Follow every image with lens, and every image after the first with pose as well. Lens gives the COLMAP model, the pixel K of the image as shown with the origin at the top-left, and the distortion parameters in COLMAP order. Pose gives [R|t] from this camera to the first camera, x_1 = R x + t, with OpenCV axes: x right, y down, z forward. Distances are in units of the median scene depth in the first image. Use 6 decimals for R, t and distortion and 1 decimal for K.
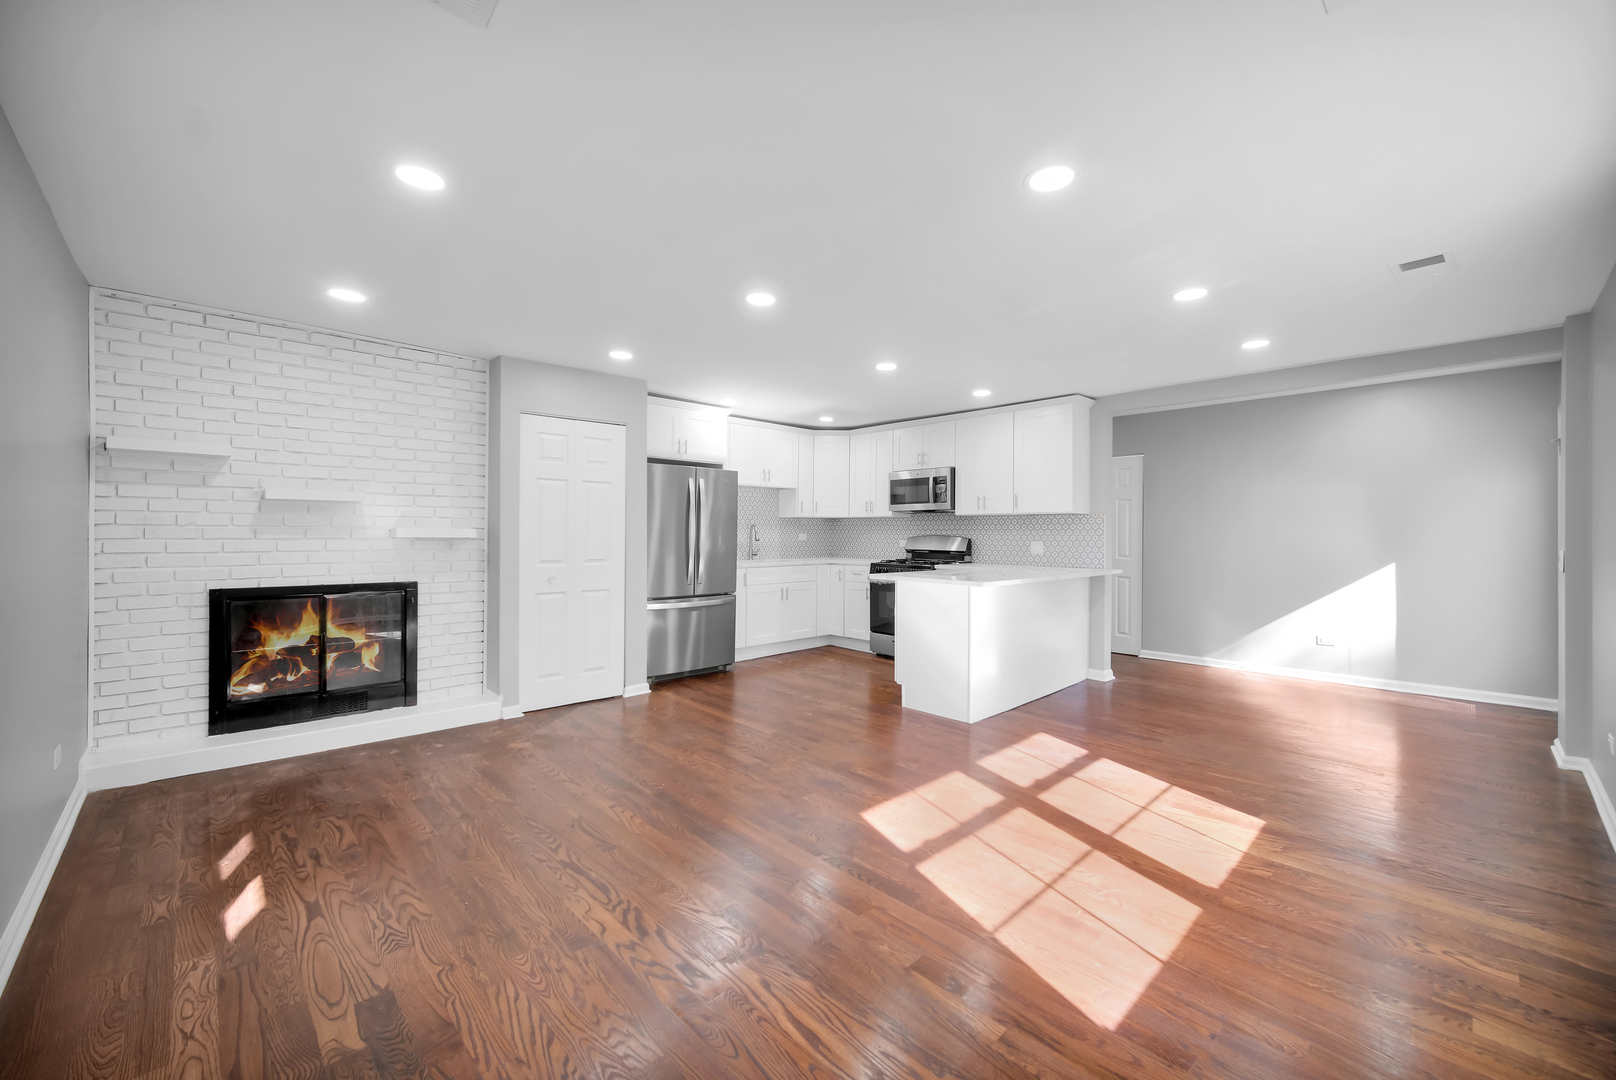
lens RADIAL K [[645.0, 0, 816.5], [0, 645.0, 527.9], [0, 0, 1]] dist [0.000473, 0.000051]
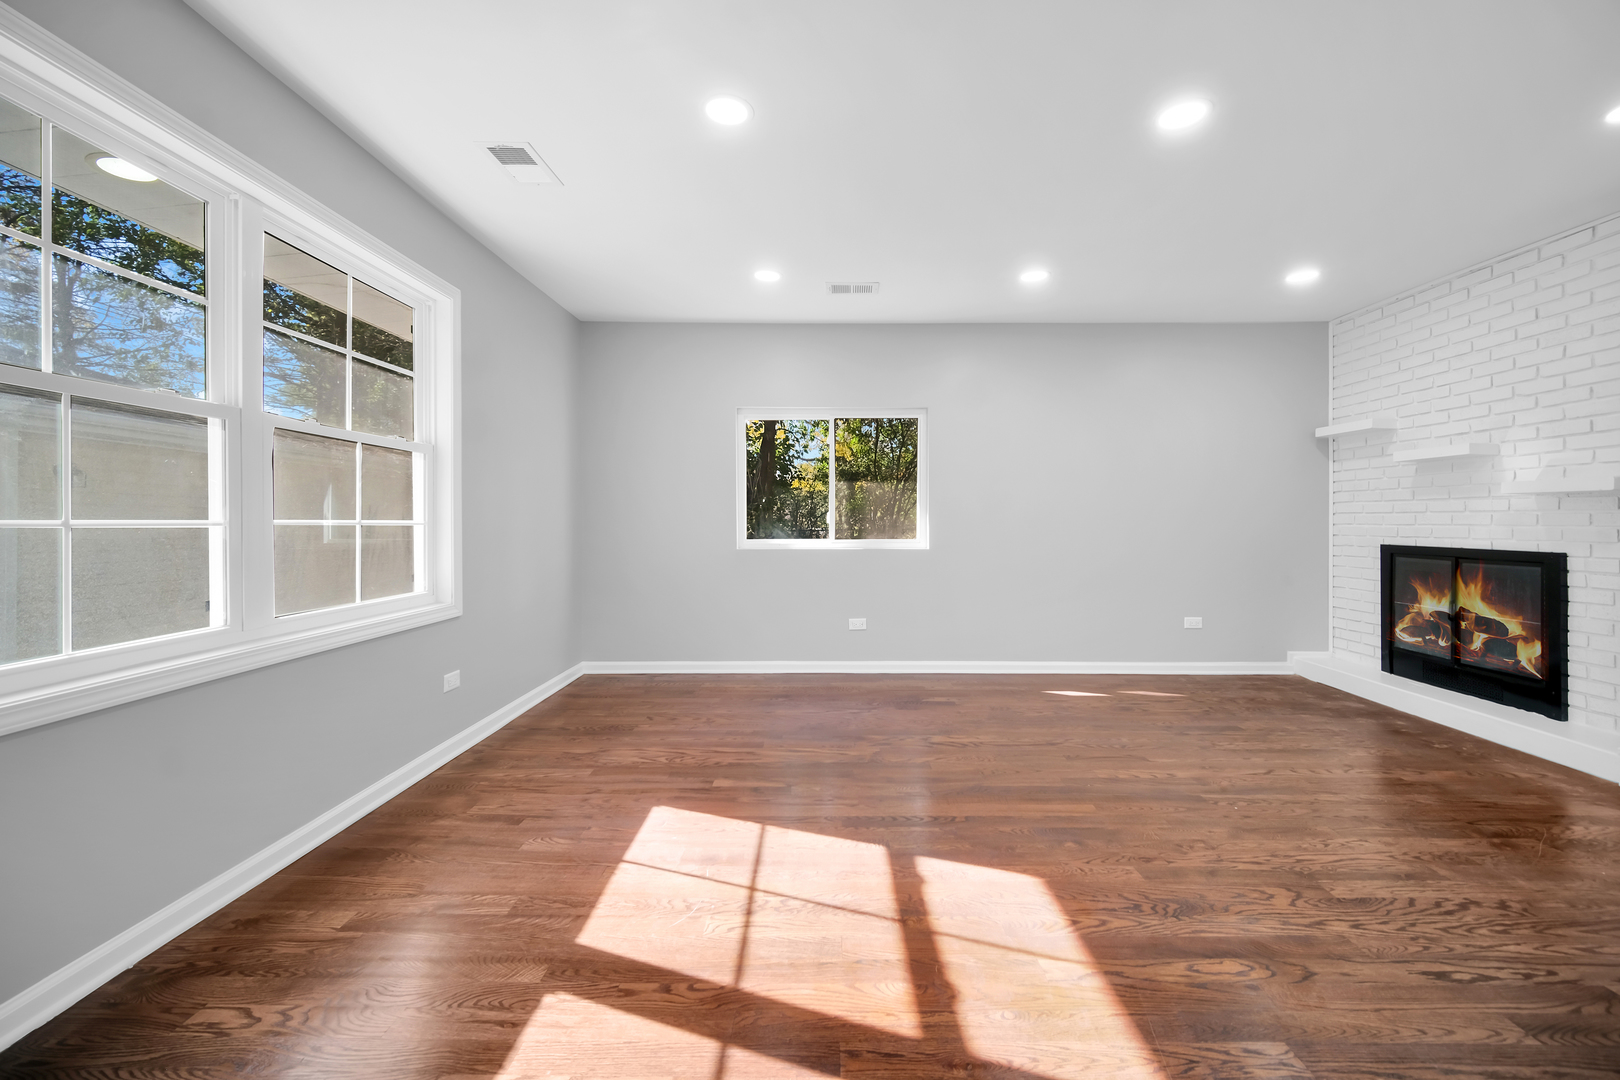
lens RADIAL K [[639.2, 0, 824.6], [0, 639.2, 530.8], [0, 0, 1]] dist [-0.001740, 0.000067]
pose [[-0.690993, 0.004876, -0.722845, 0.623175], [-0.001400, 0.999966, 0.008083, 0.067845], [0.722860, 0.006597, -0.690963, 1.149678]]
